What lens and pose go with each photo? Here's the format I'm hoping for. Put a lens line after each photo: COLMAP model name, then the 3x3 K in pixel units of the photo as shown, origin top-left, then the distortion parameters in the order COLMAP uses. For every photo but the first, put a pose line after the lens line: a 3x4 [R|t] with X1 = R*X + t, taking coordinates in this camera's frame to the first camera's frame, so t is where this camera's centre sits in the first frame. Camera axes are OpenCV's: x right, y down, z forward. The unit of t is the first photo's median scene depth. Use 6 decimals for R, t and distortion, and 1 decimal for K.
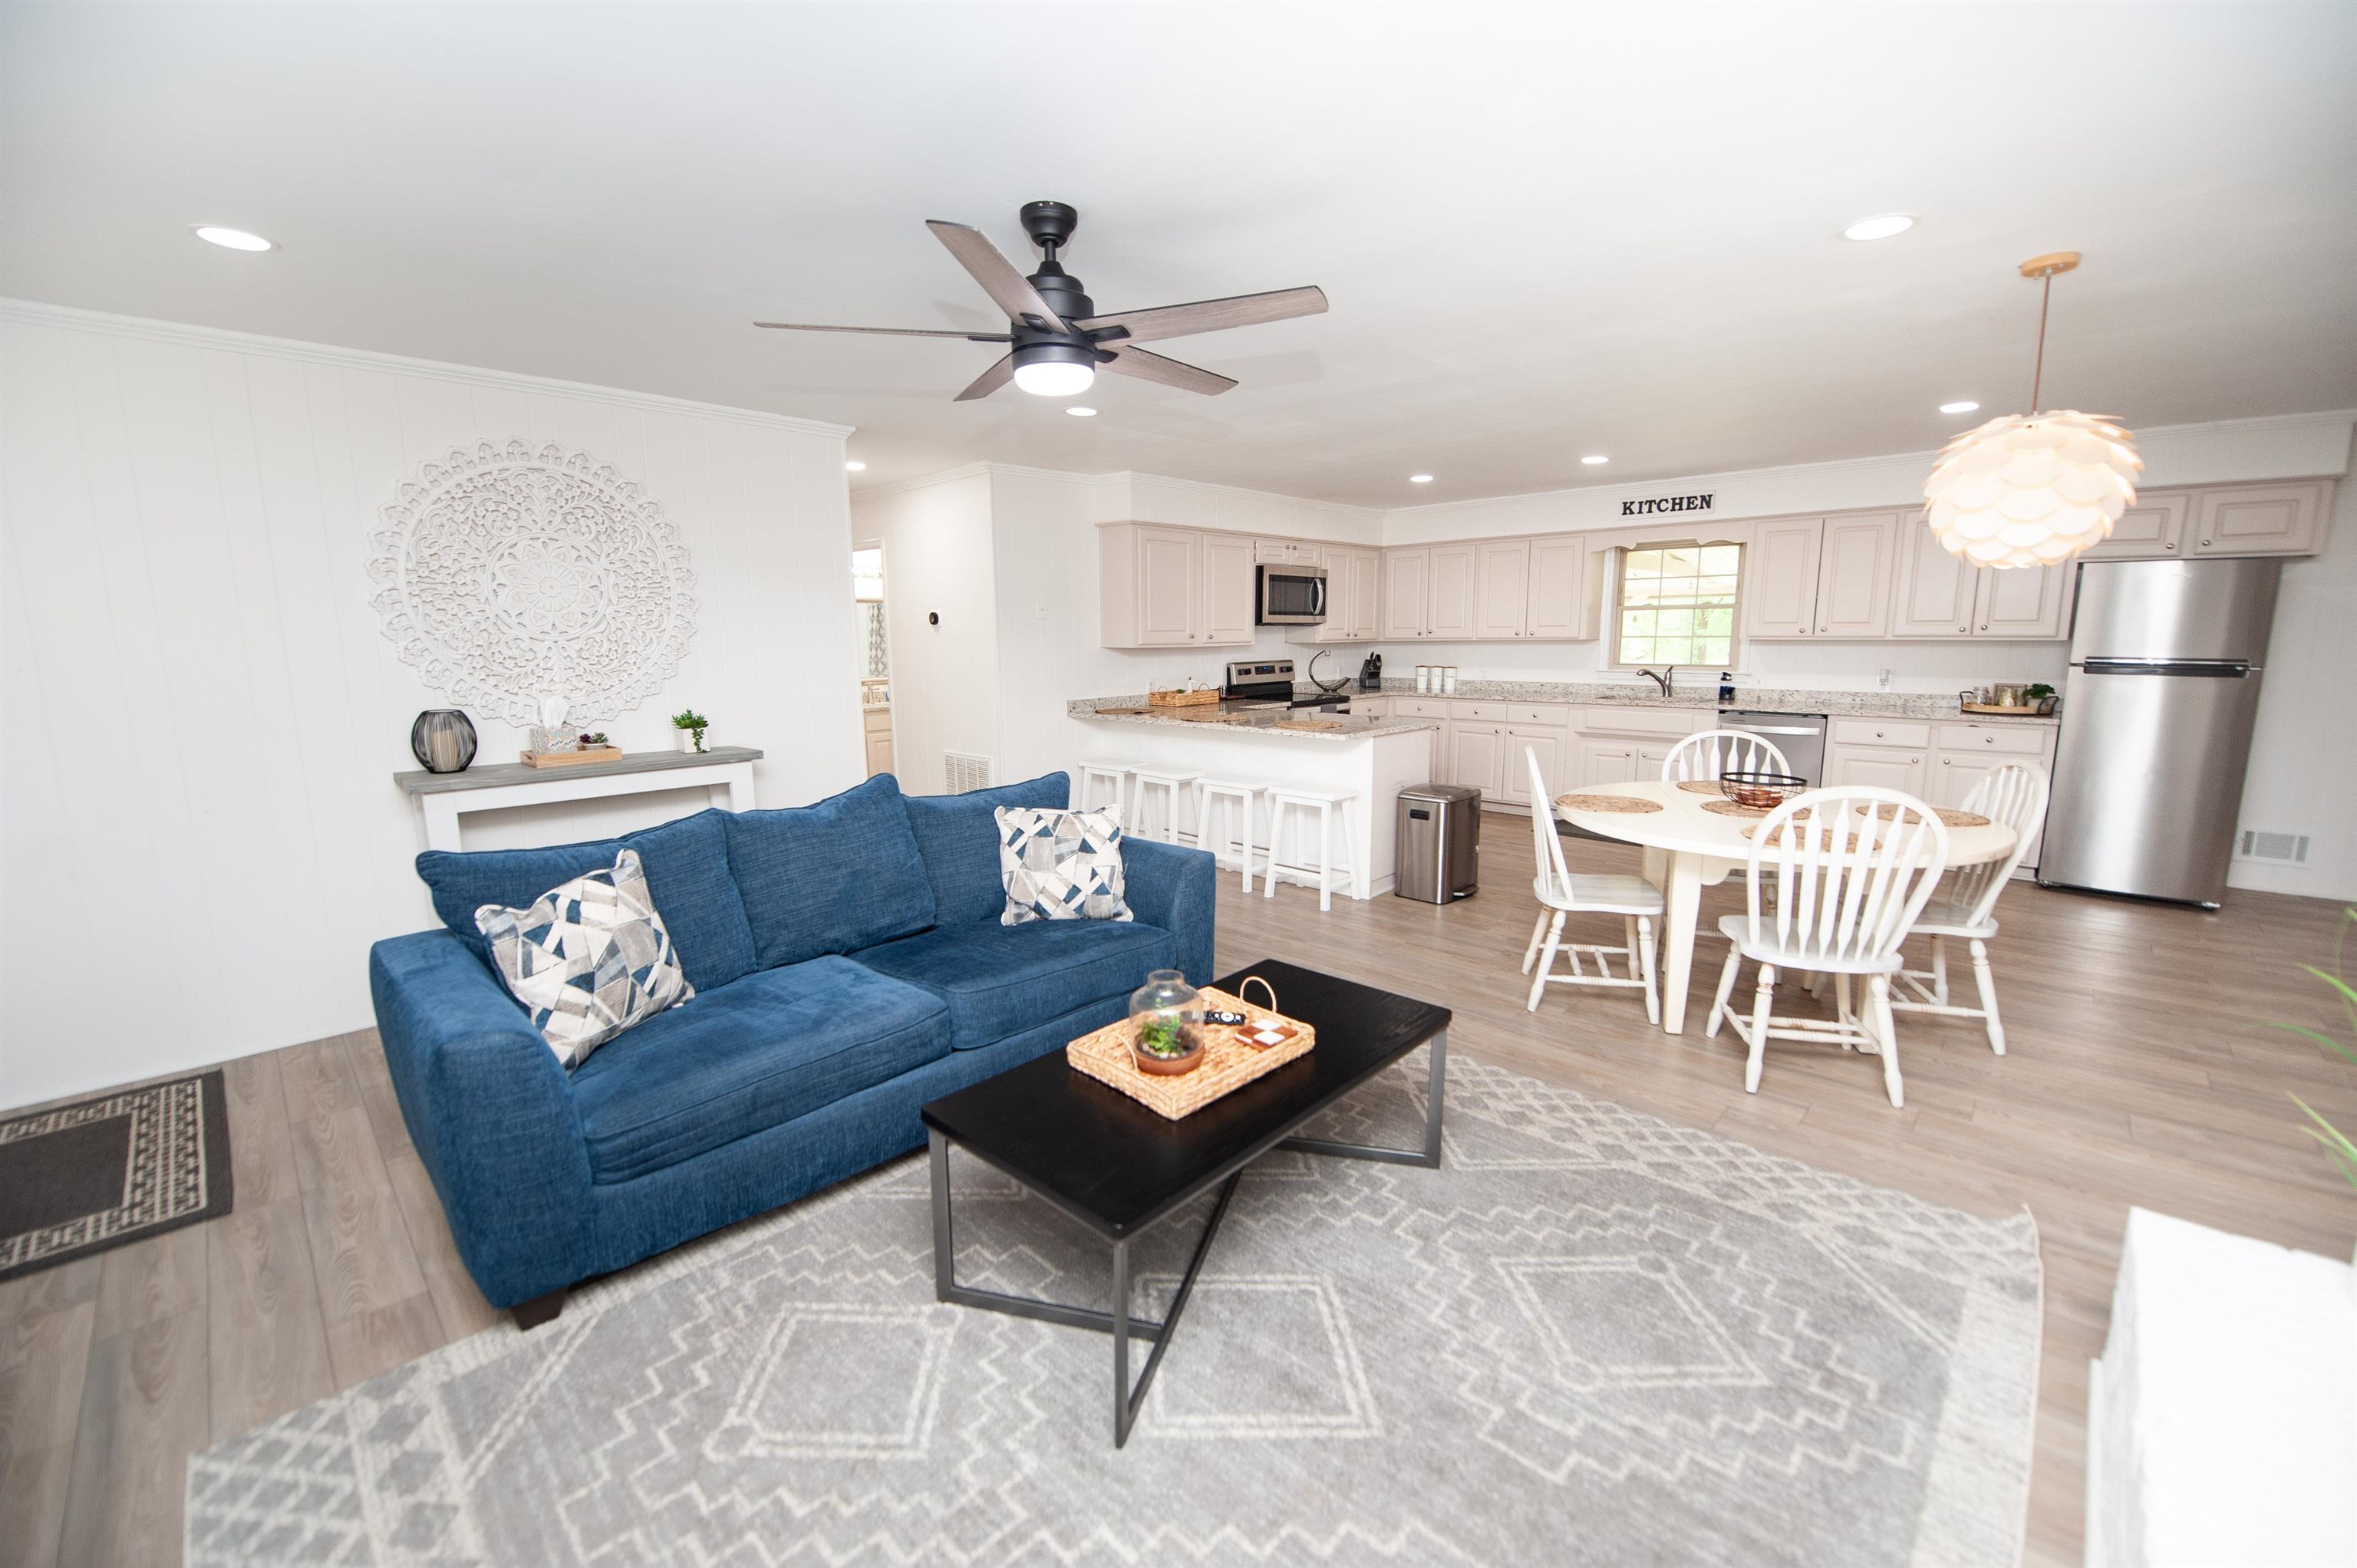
lens RADIAL K [[937.1, 0, 1182.4], [0, 937.1, 793.2], [0, 0, 1]] dist [-0.016749, -0.002585]
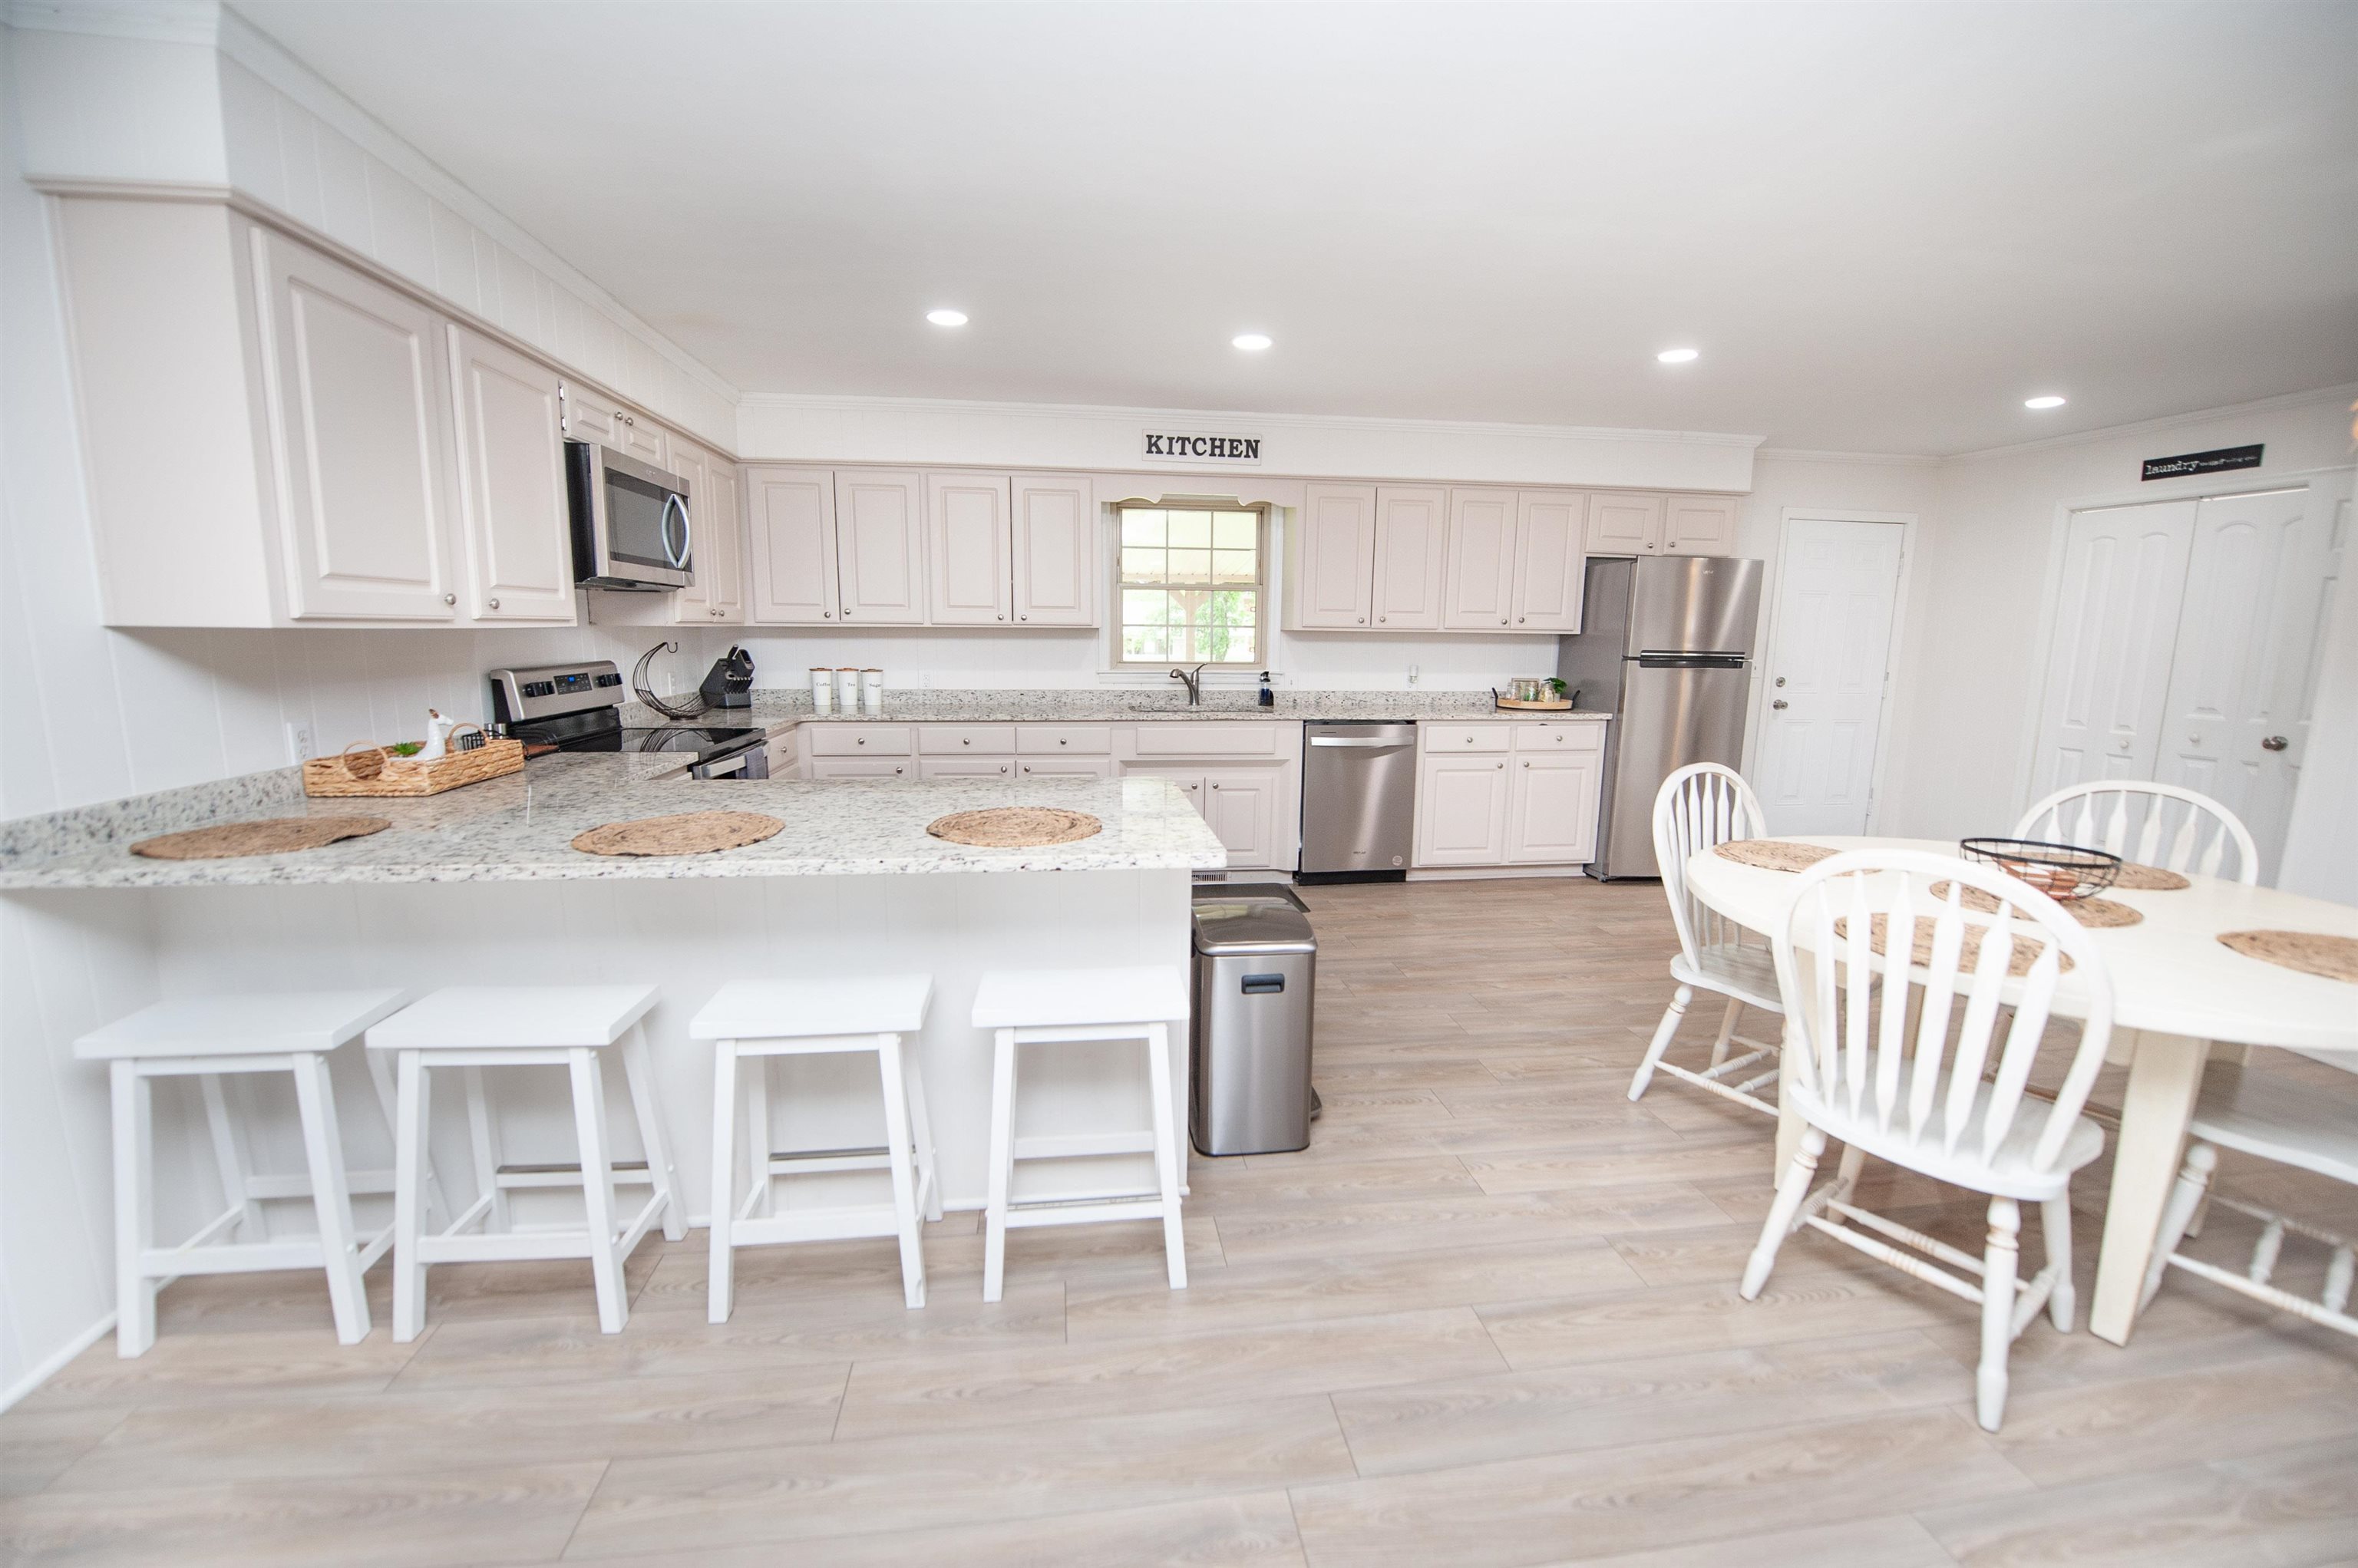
lens RADIAL K [[937.5, 0, 1179.2], [0, 937.5, 797.5], [0, 0, 1]] dist [-0.016749, -0.002585]
pose [[0.621795, -0.118983, 0.774089, -0.095149], [0.114041, 0.991613, 0.060813, -0.076292], [-0.774833, 0.050465, 0.630149, 0.531204]]
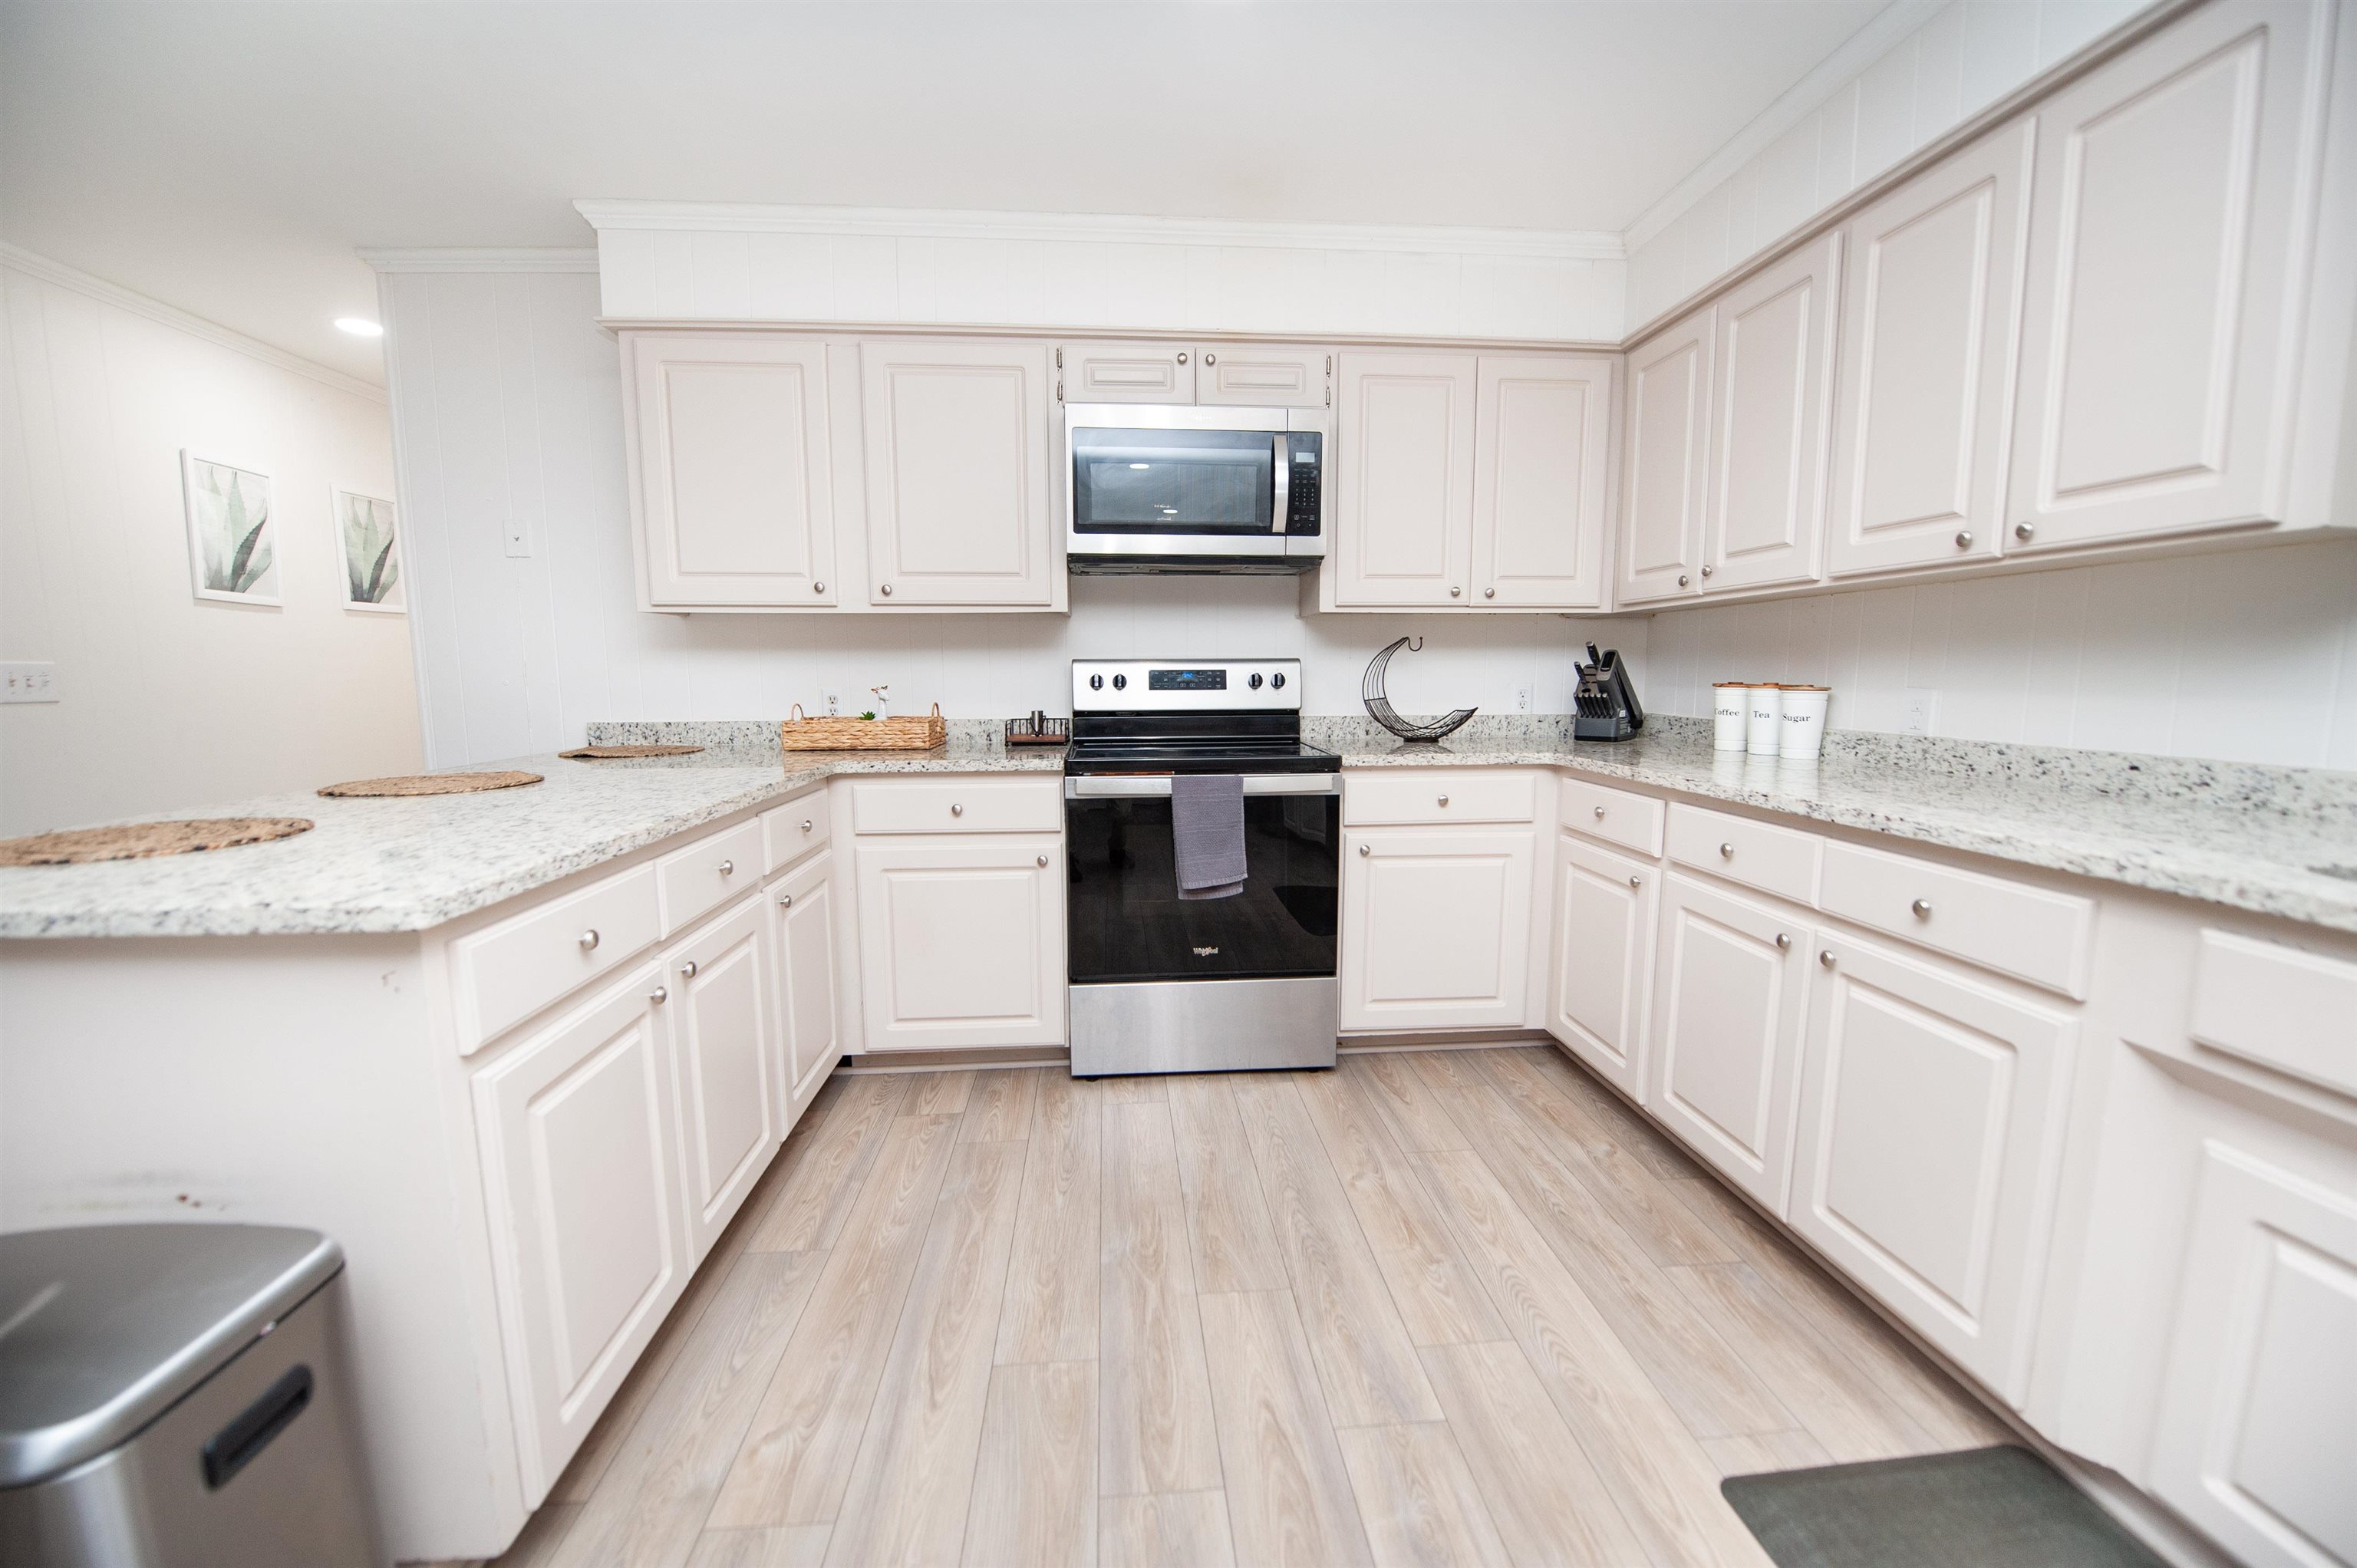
lens RADIAL K [[937.1, 0, 1178.7], [0, 937.1, 794.6], [0, 0, 1]] dist [-0.016749, -0.002585]
pose [[0.753224, 0.096122, -0.650702, 0.393900], [-0.117619, 0.993003, 0.010536, -0.093079], [0.647162, 0.068599, 0.759260, 0.753829]]
